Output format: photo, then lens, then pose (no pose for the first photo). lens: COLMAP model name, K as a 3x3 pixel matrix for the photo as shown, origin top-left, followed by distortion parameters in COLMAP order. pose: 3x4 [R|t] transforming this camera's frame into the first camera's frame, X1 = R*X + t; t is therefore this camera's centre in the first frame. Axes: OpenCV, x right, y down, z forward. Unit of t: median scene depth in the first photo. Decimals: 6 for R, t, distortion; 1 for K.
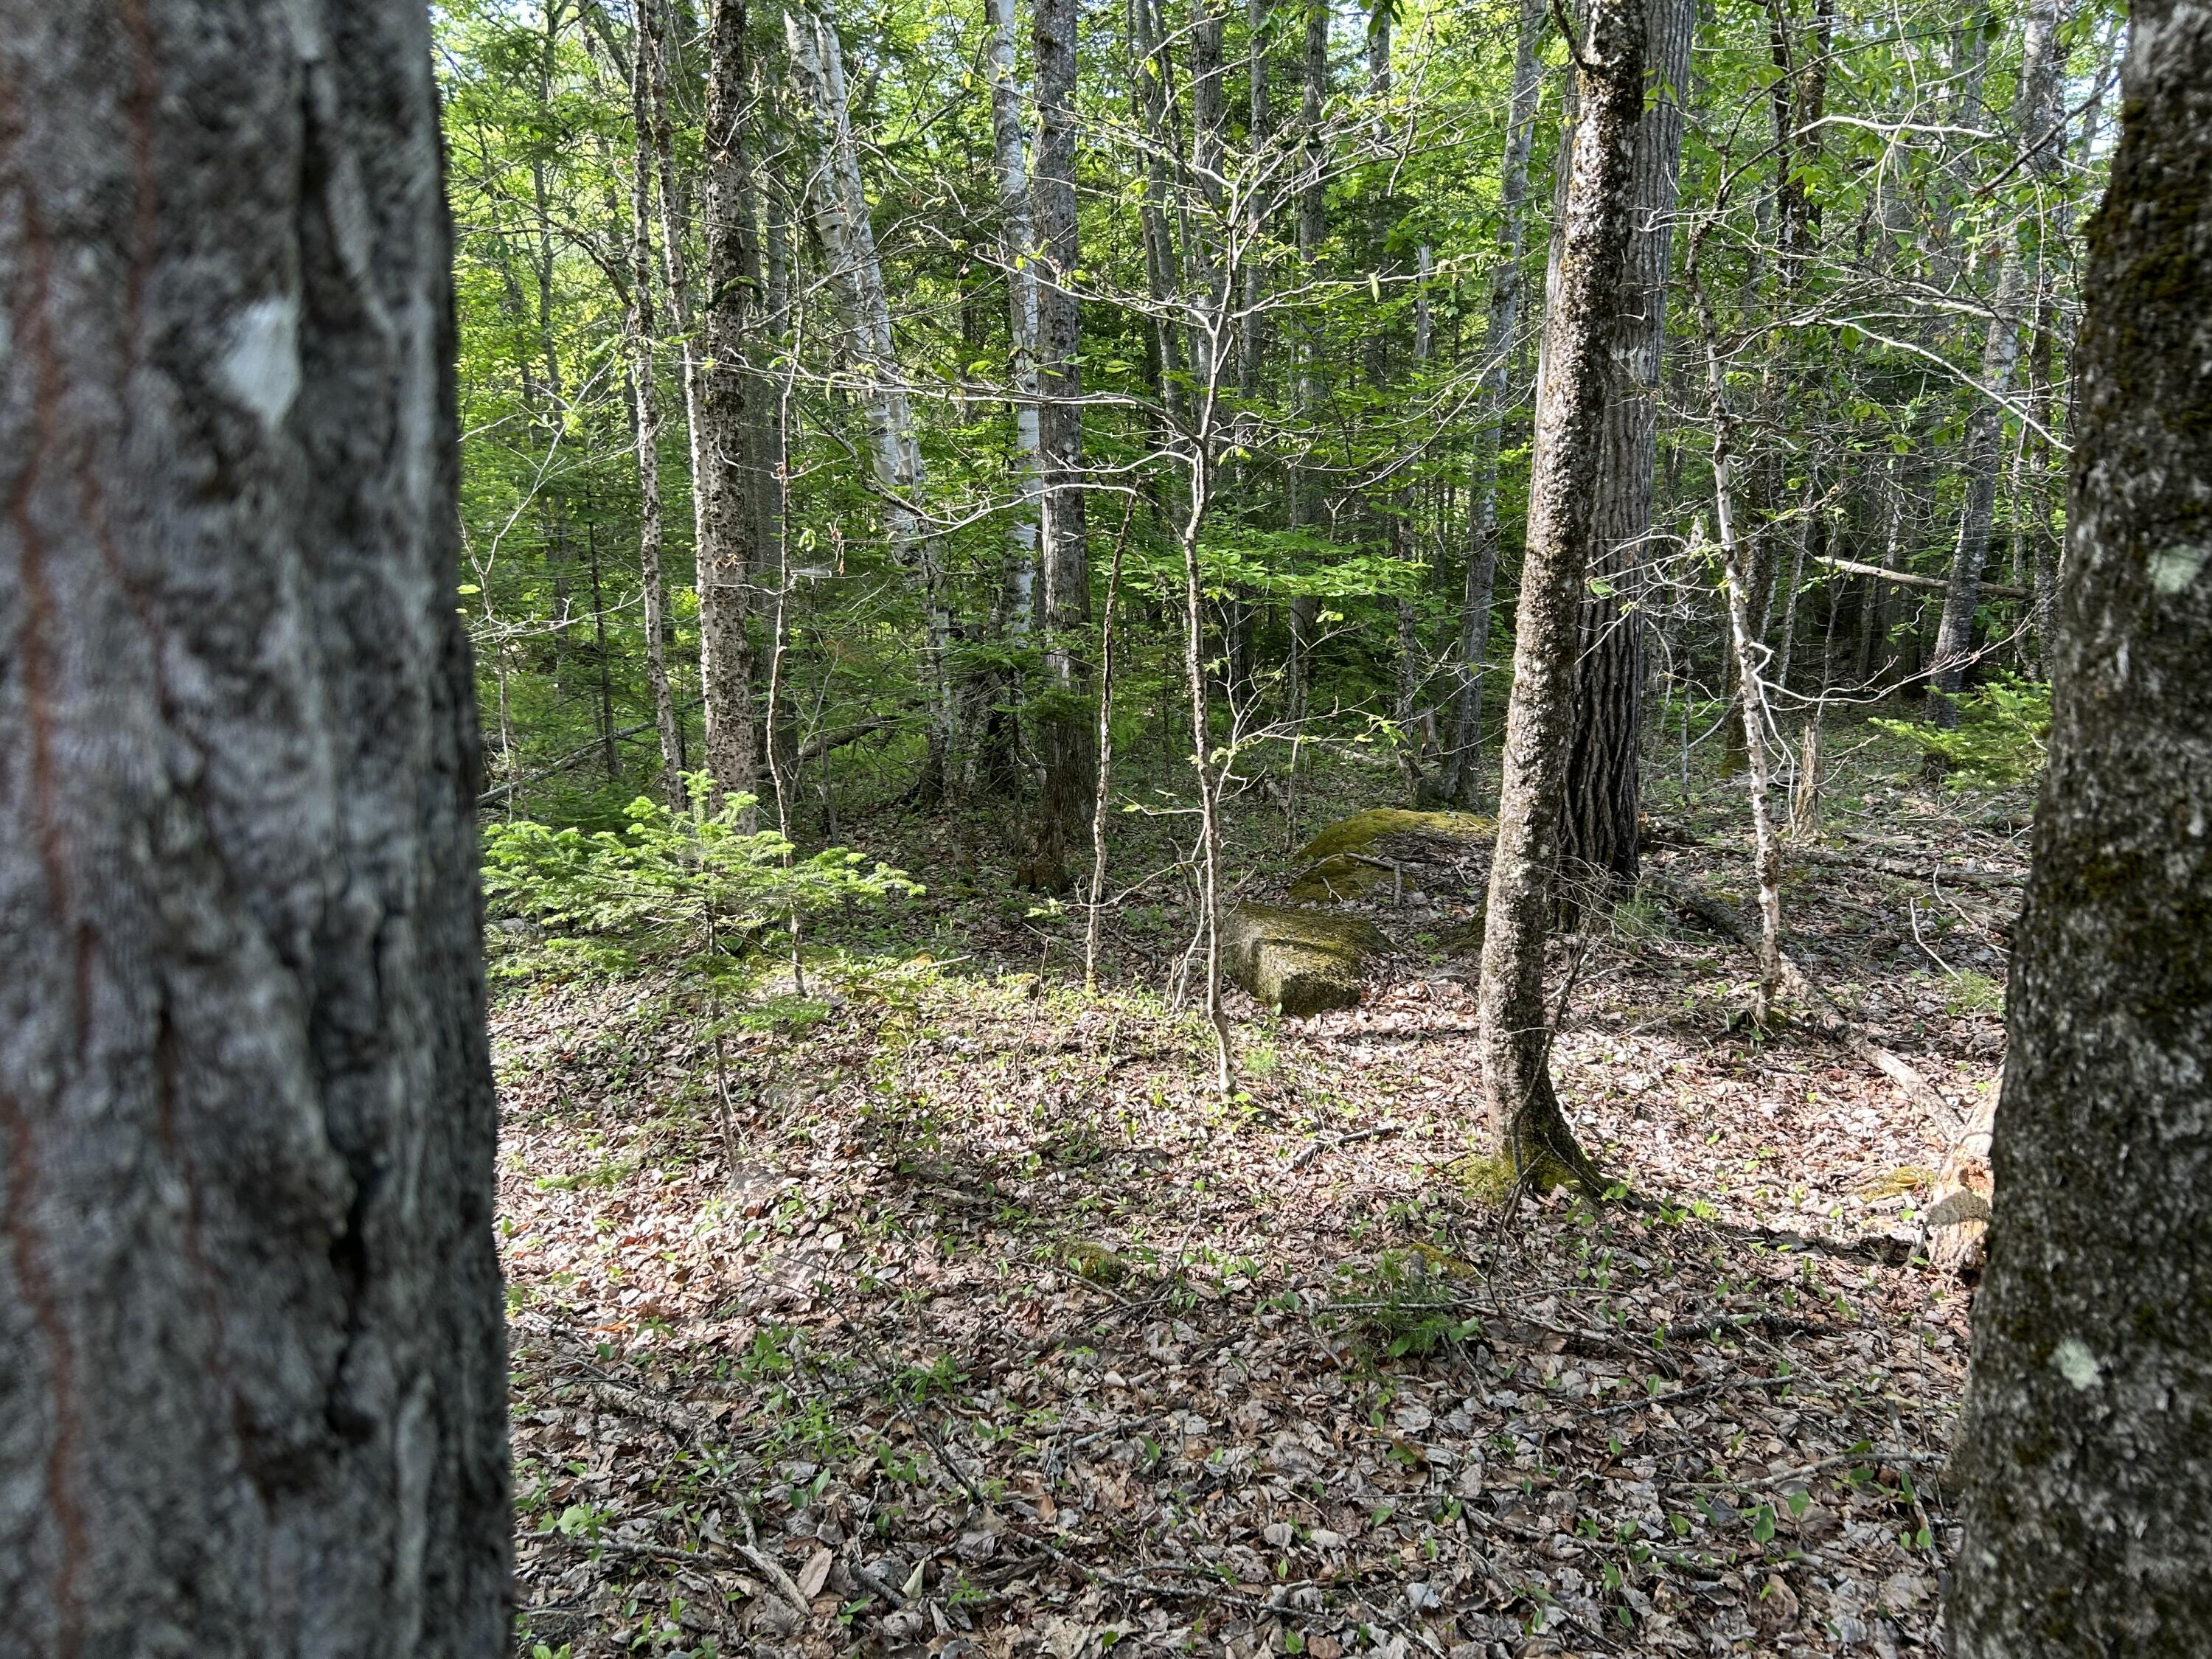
lens RADIAL K [[1651.3, 0, 1113.2], [0, 1651.3, 830.7], [0, 0, 1]] dist [0.034317, -0.033190]
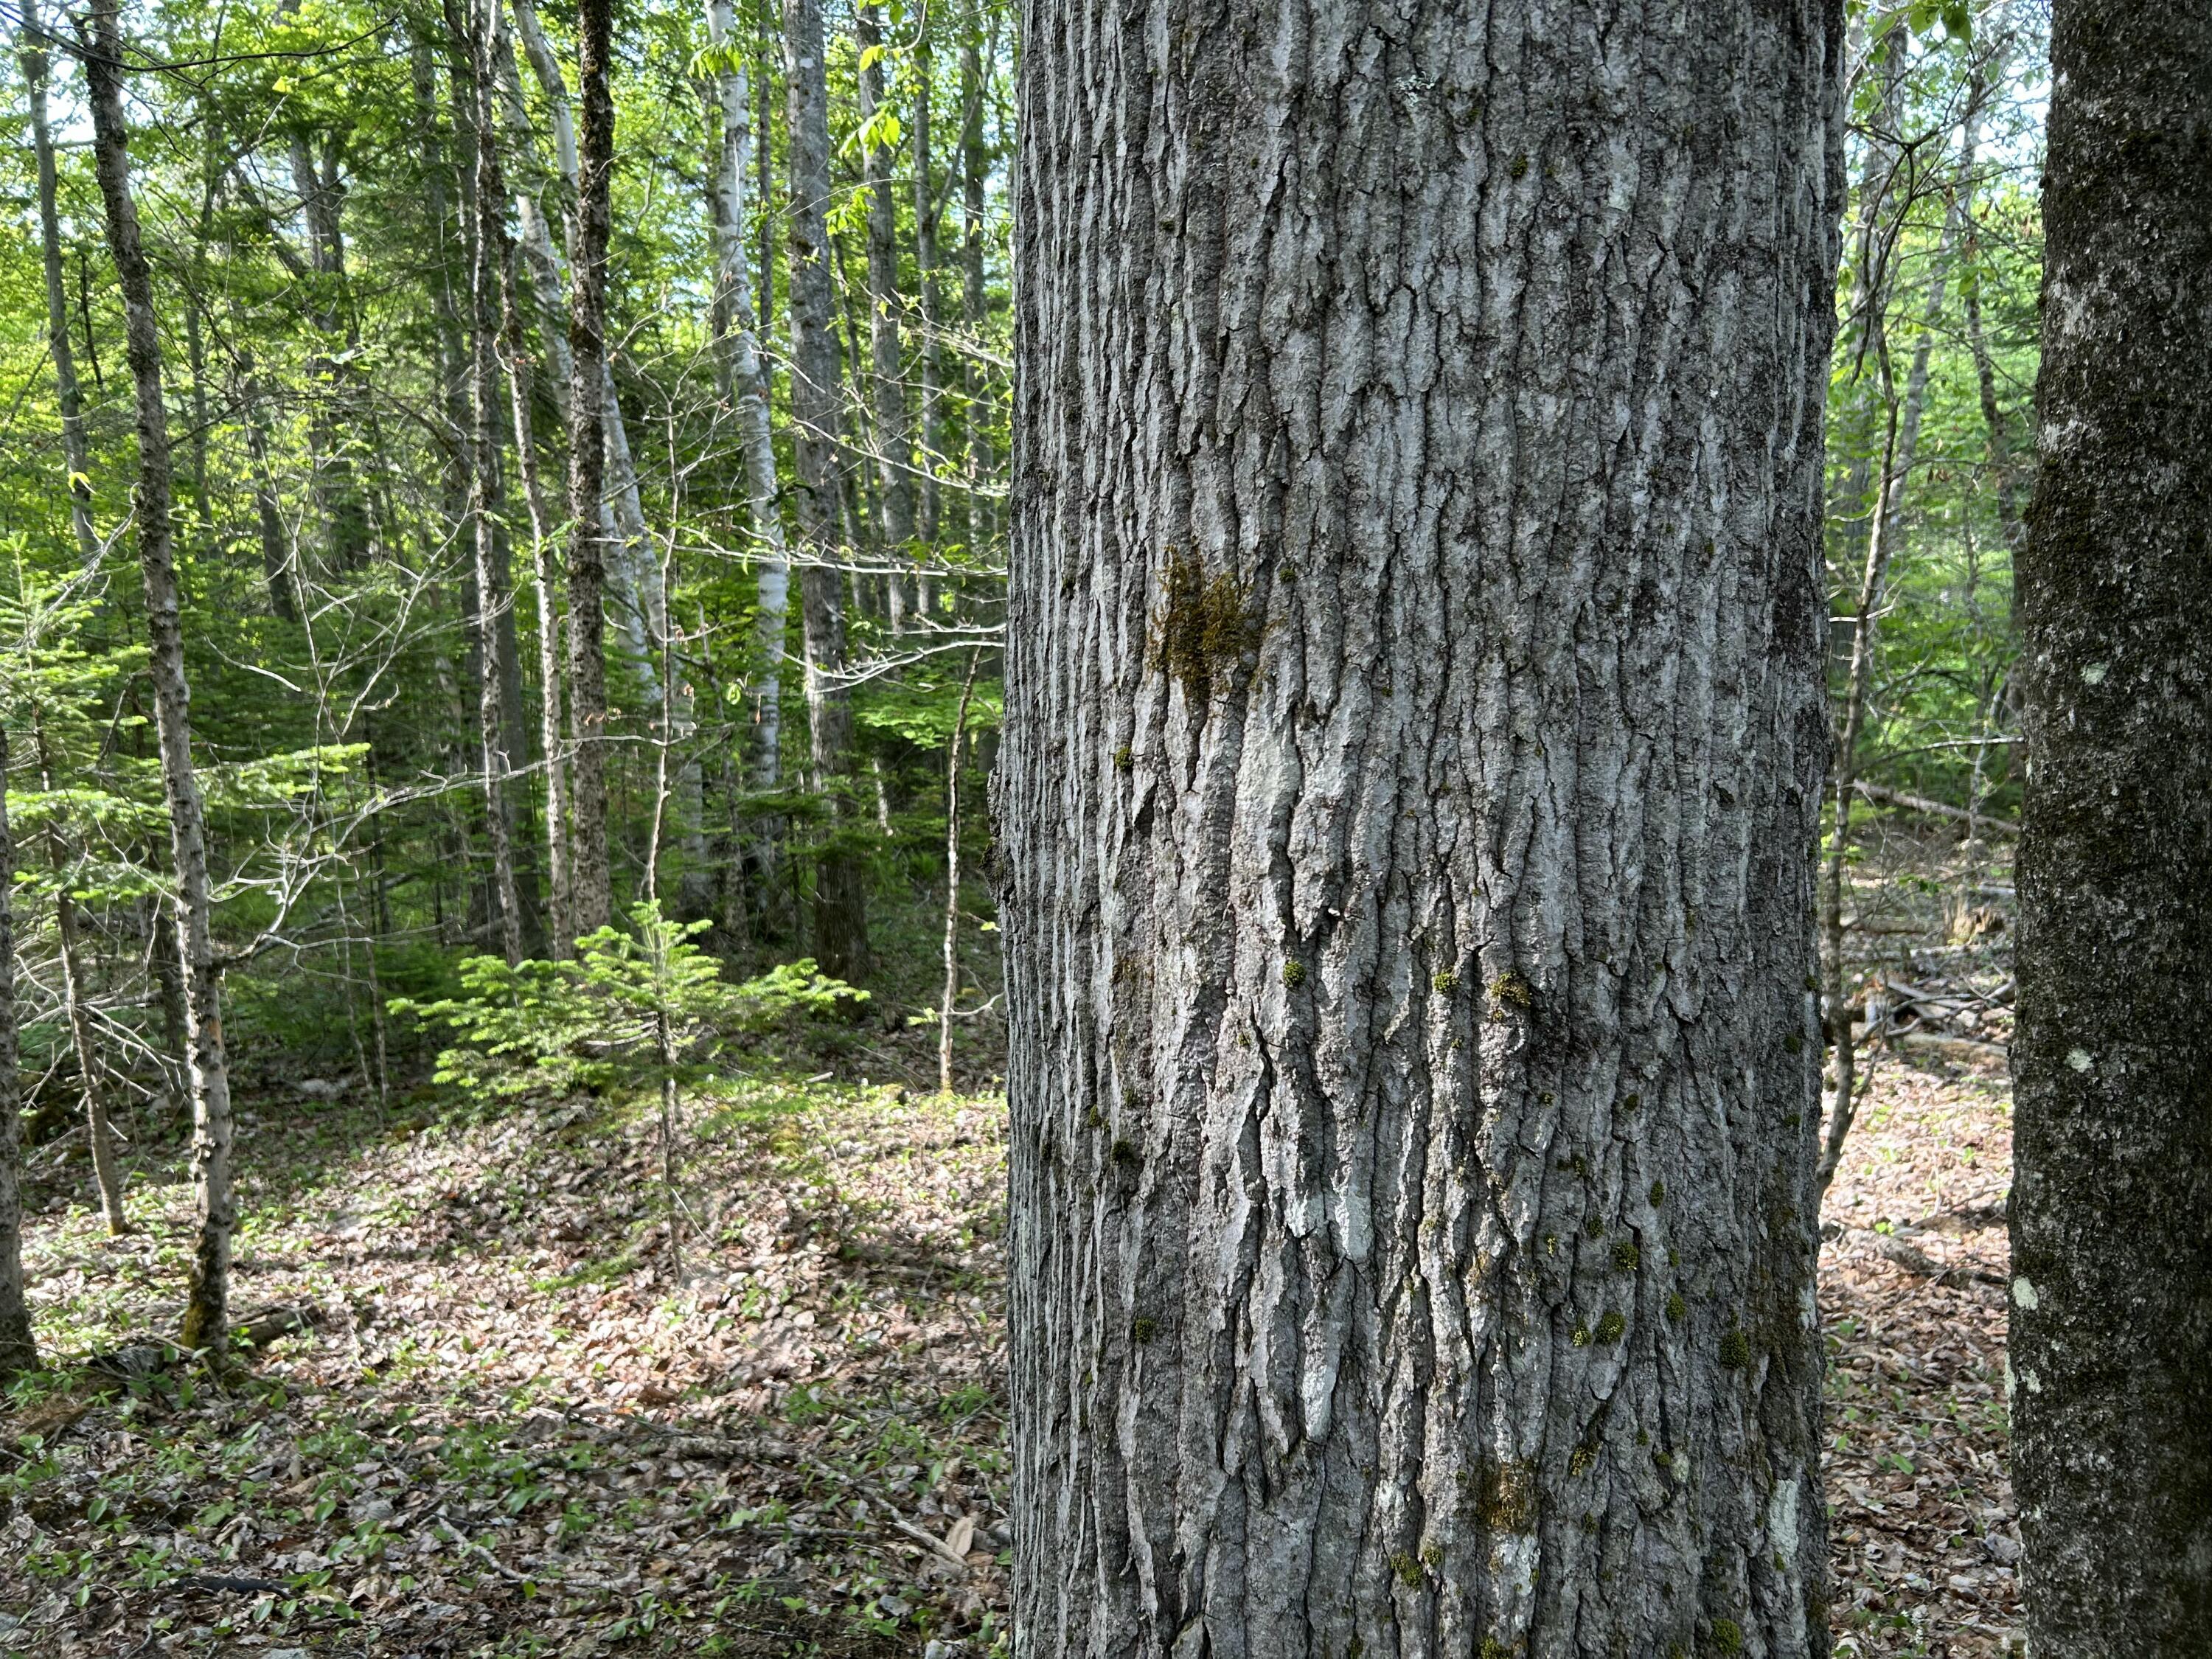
lens RADIAL K [[1651.3, 0, 1094.2], [0, 1651.3, 831.9], [0, 0, 1]] dist [0.034317, -0.033190]
pose [[0.978290, -0.035188, 0.204231, -0.184166], [0.053587, 0.994916, -0.085269, 0.027628], [-0.200192, 0.094362, 0.975202, -0.141193]]
